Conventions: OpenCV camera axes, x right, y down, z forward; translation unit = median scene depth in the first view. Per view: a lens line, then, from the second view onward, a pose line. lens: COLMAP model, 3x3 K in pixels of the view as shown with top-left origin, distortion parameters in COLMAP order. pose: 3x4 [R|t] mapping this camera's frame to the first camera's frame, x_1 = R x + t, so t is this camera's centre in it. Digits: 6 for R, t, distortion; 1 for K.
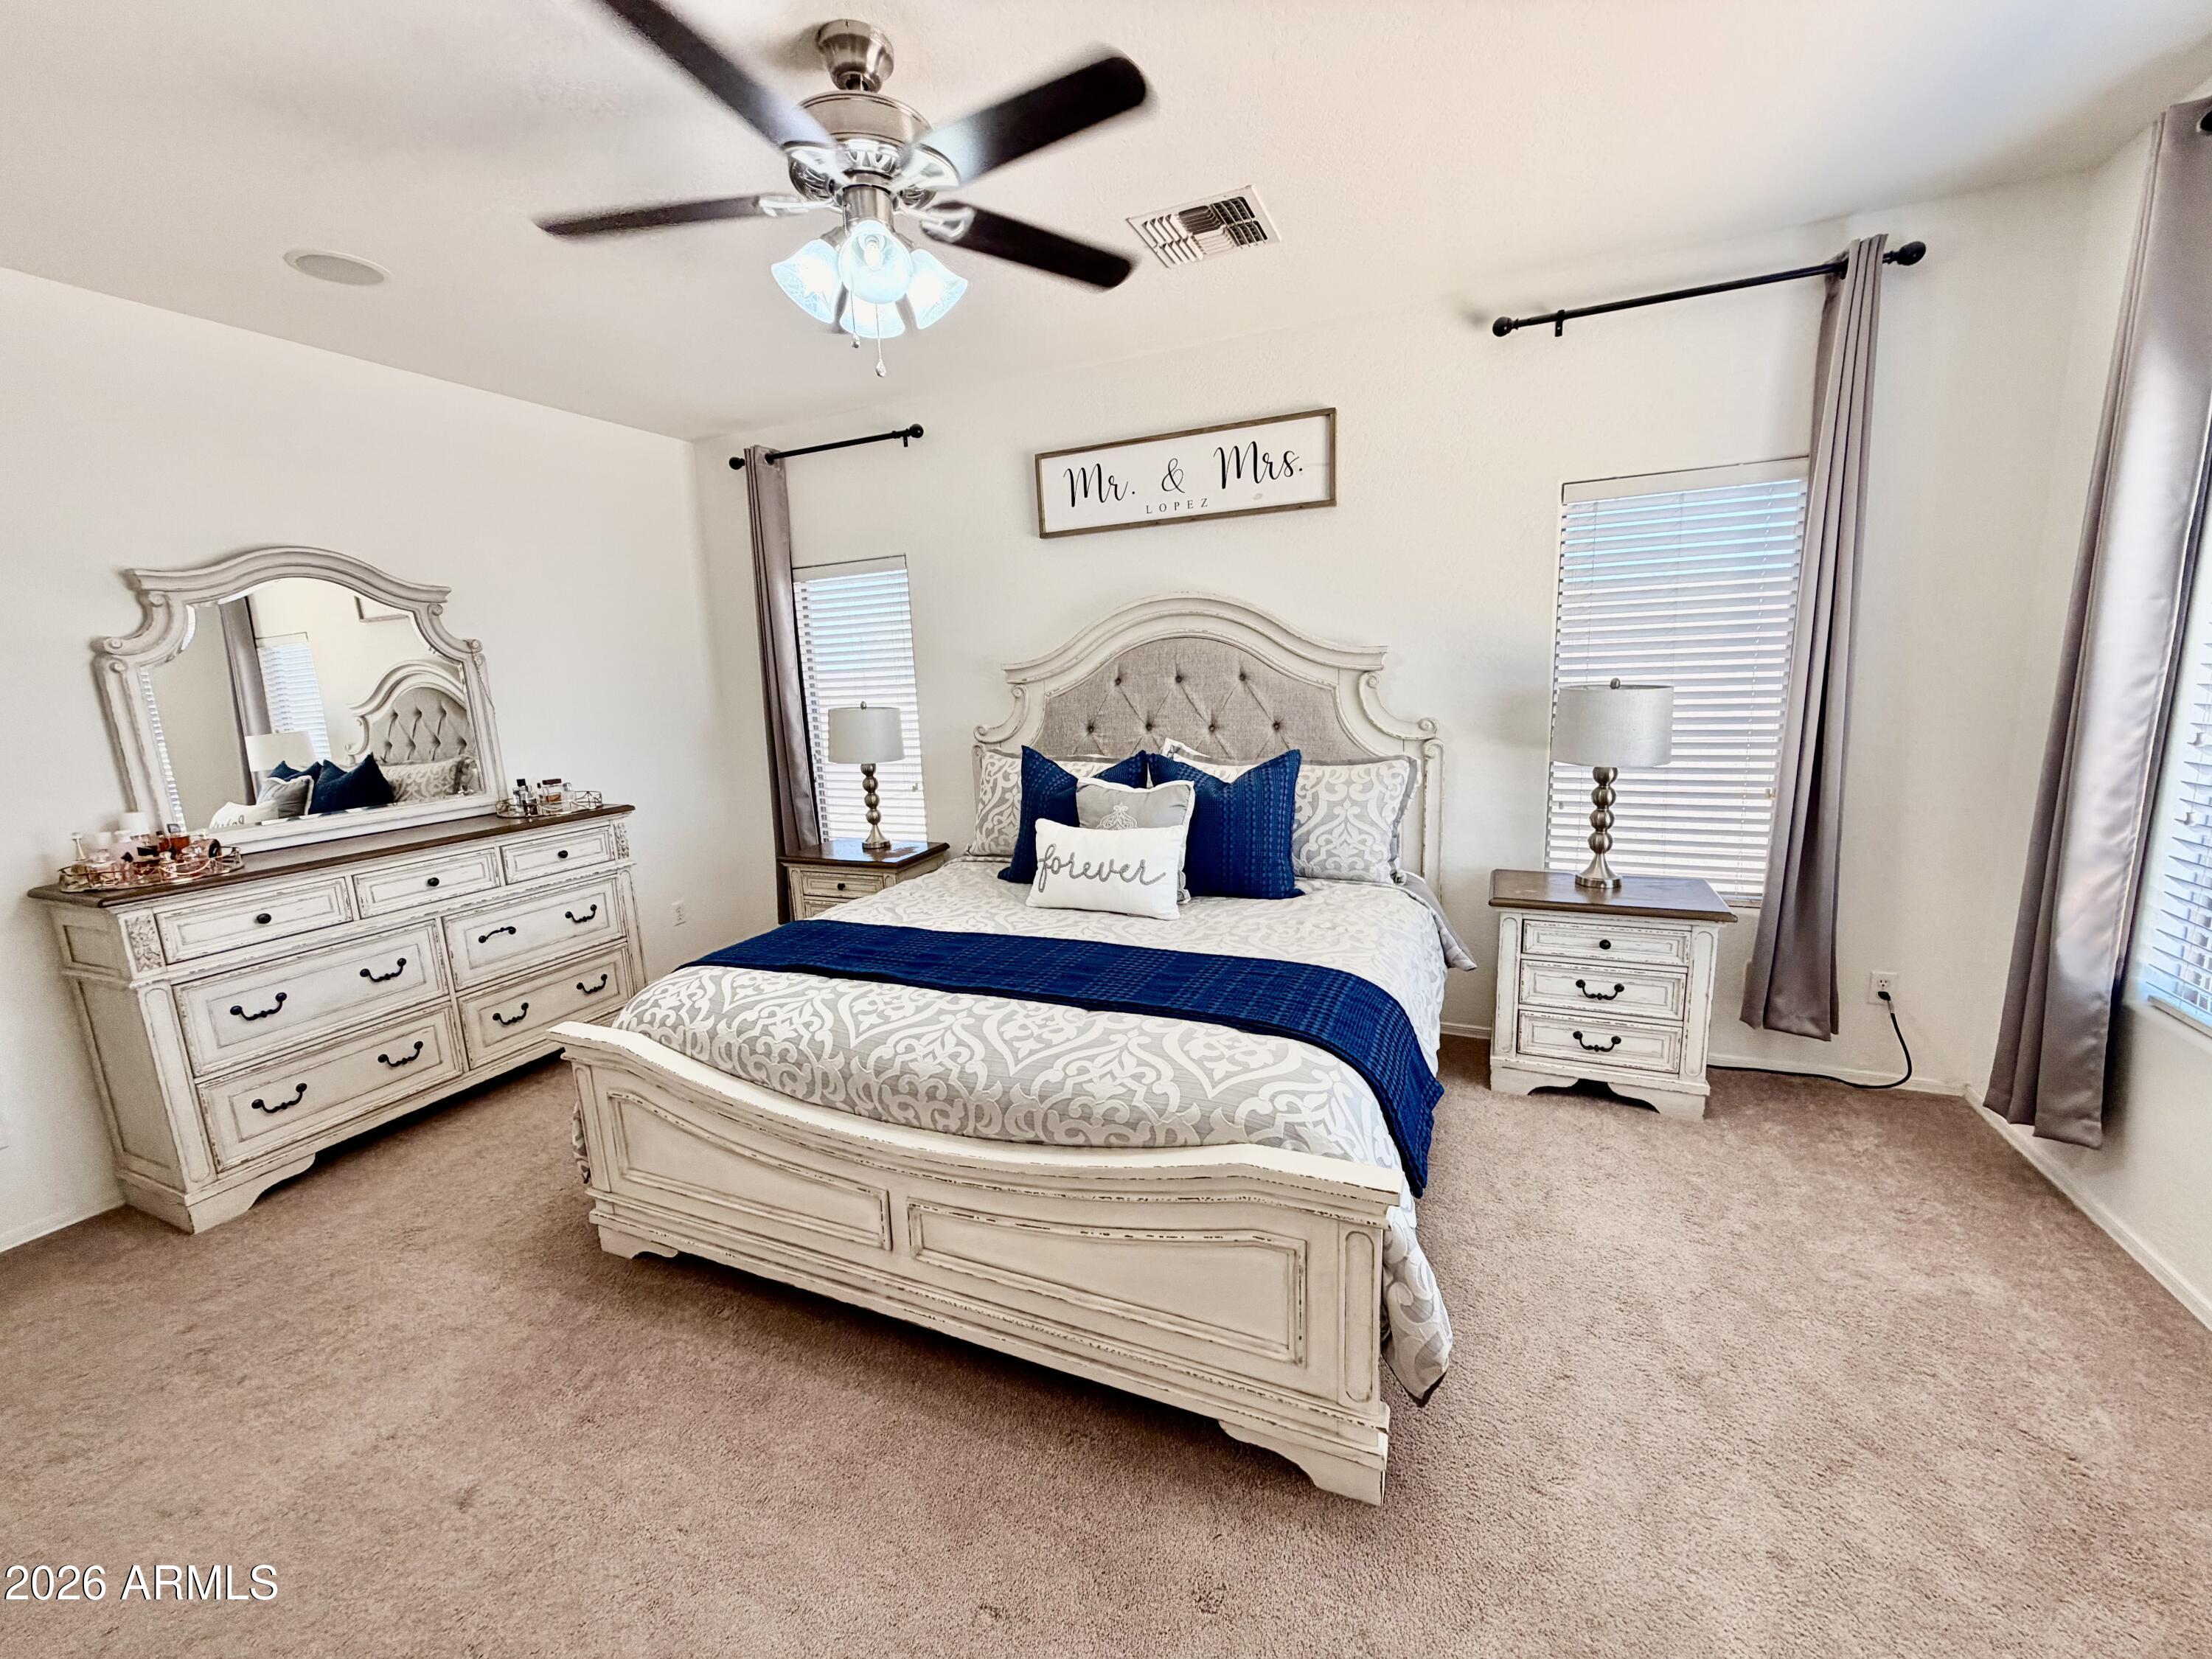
lens RADIAL K [[880.2, 0, 1114.7], [0, 880.2, 834.4], [0, 0, 1]] dist [0.003526, 0.000199]
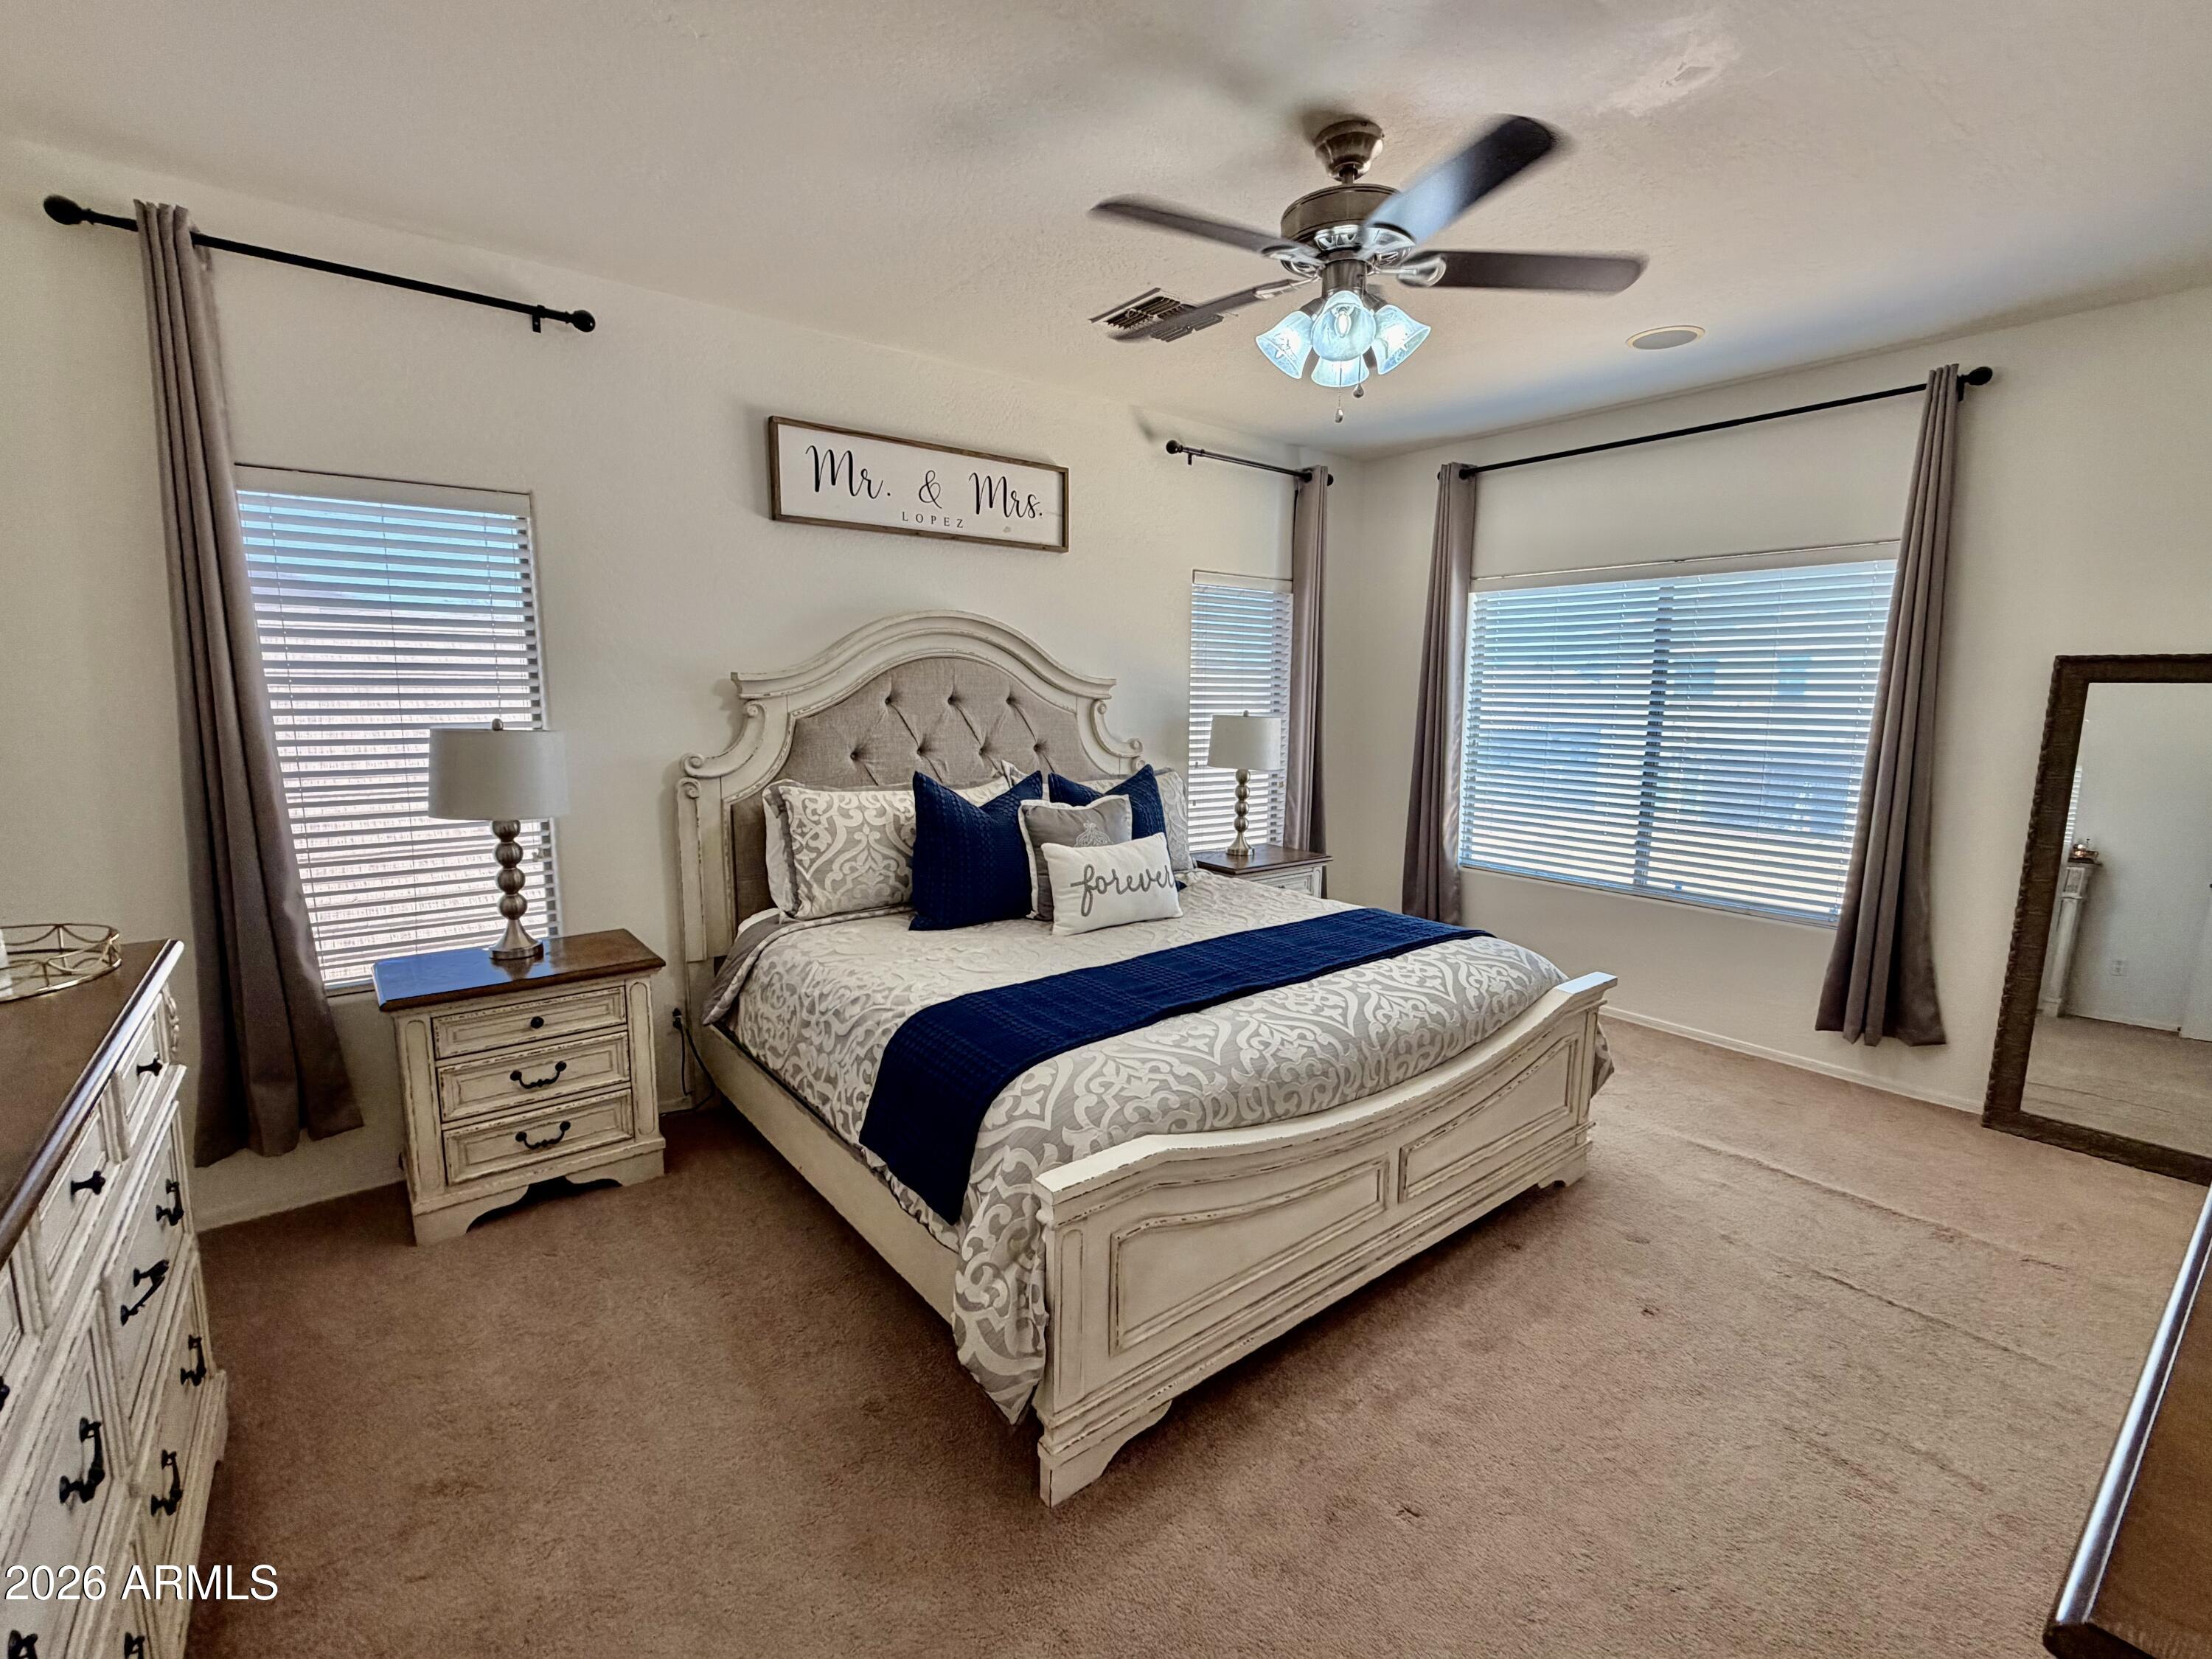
lens RADIAL K [[977.9, 0, 1121.7], [0, 977.9, 820.9], [0, 0, 1]] dist [0.007594, -0.000781]
pose [[0.467364, -0.073158, 0.881033, -0.794867], [0.138942, 0.990264, 0.008523, -0.032566], [-0.873078, 0.118429, 0.472979, 0.365312]]
